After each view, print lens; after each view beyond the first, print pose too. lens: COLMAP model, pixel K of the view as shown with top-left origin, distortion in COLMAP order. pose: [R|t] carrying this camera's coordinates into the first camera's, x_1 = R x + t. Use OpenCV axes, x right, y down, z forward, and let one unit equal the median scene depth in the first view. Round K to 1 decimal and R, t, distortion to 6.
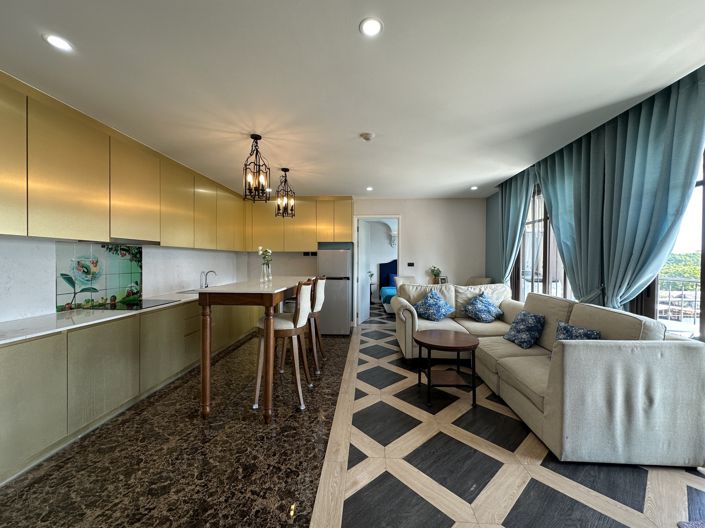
lens RADIAL K [[291.9, 0, 348.4], [0, 291.9, 263.9], [0, 0, 1]] dist [0.004965, -0.001727]
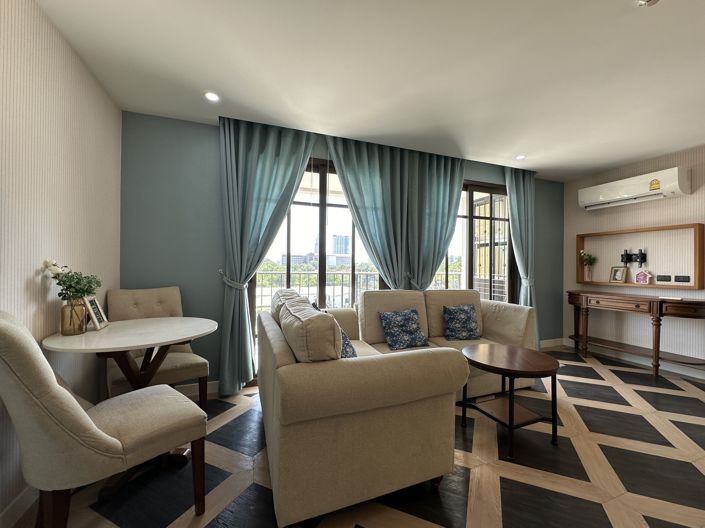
lens RADIAL K [[291.9, 0, 362.5], [0, 291.9, 266.0], [0, 0, 1]] dist [0.004965, -0.001727]
pose [[-0.428269, -0.012759, 0.903561, -0.177787], [0.007412, 0.999817, 0.017631, 0.011688], [-0.903621, 0.014248, -0.428096, 1.654114]]
